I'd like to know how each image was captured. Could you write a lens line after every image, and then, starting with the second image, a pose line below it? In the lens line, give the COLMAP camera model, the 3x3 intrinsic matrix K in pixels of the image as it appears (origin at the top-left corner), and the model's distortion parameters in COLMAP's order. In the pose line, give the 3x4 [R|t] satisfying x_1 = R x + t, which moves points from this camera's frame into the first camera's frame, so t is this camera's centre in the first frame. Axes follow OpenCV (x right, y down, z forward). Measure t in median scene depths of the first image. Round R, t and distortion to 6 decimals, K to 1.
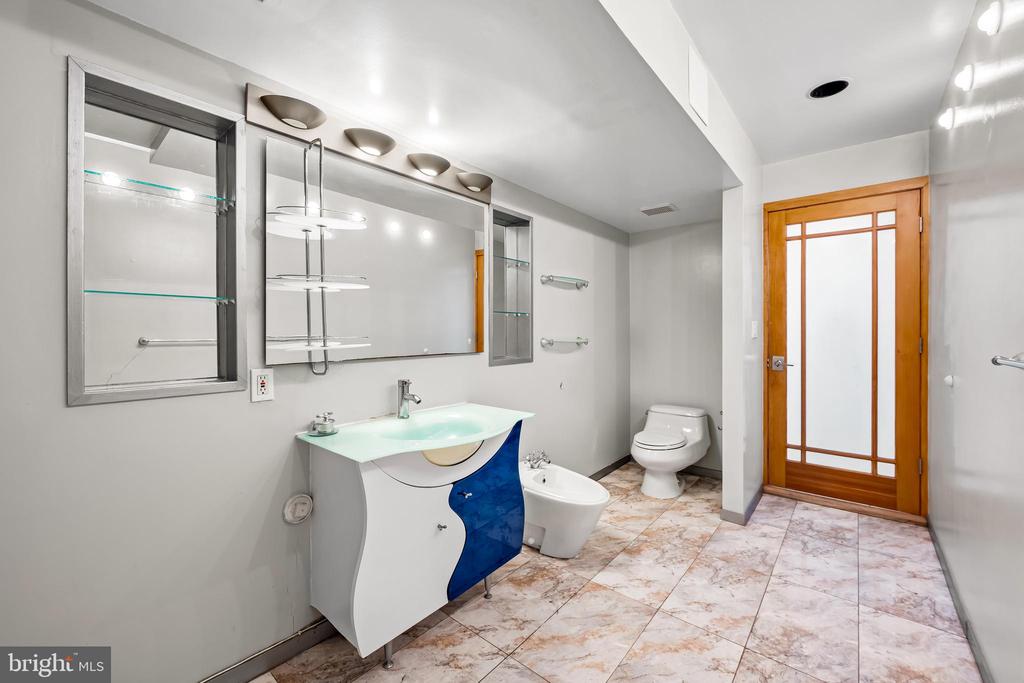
lens RADIAL K [[415.5, 0, 514.1], [0, 415.5, 333.9], [0, 0, 1]] dist [-0.009467, -0.000020]
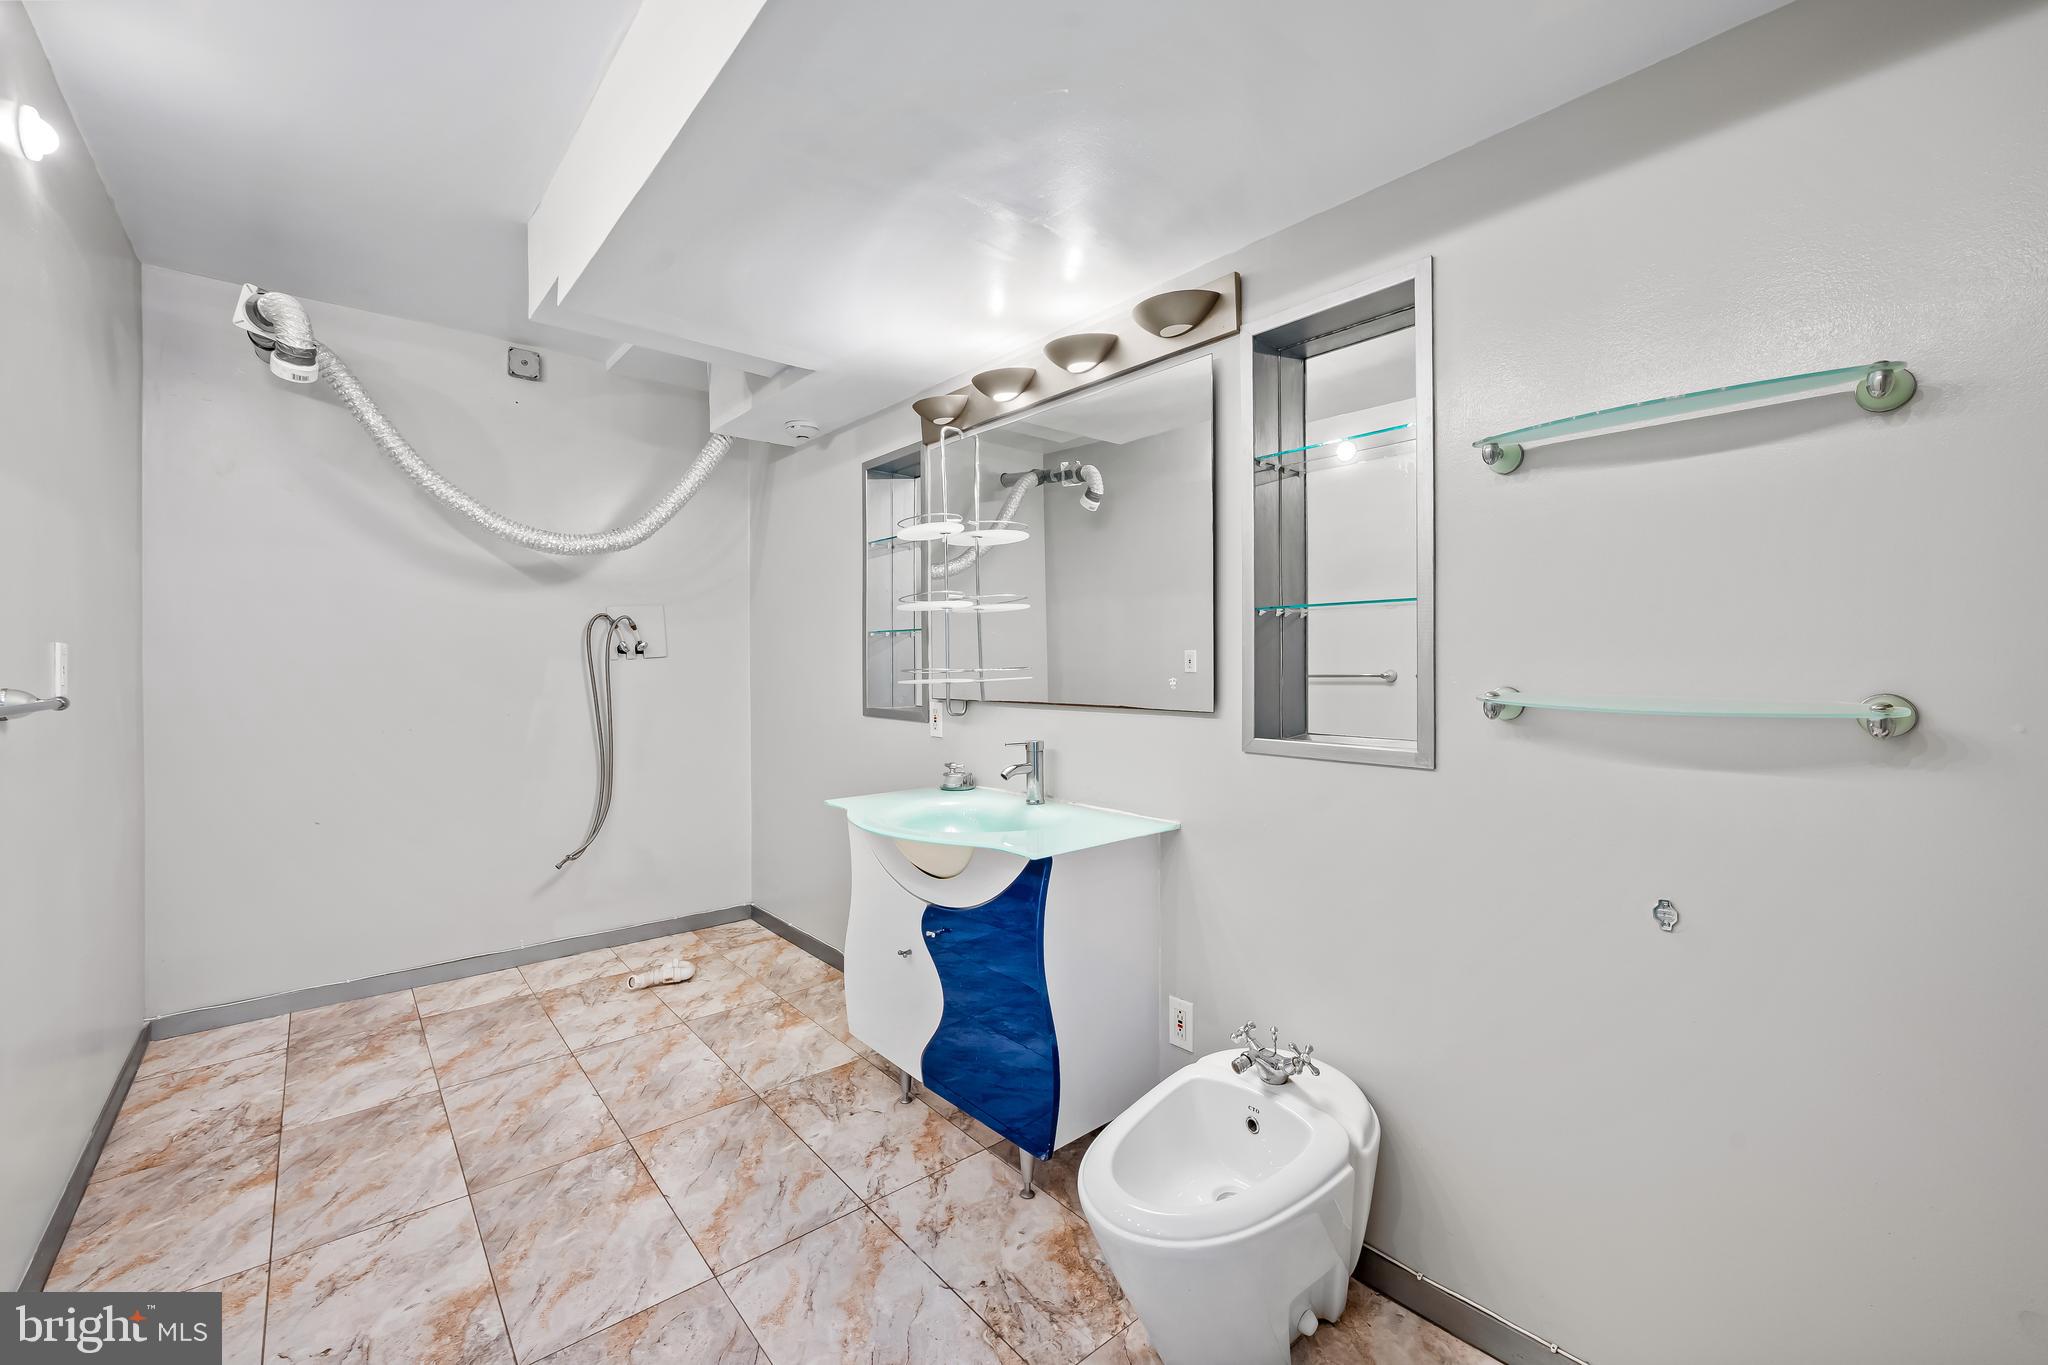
lens RADIAL K [[831.1, 0, 1029.1], [0, 831.1, 672.6], [0, 0, 1]] dist [-0.009467, -0.000020]
pose [[-0.168728, 0.007460, -0.985634, 1.049479], [-0.010747, 0.999898, 0.009407, -0.001569], [0.985604, 0.012179, -0.168631, 1.337654]]
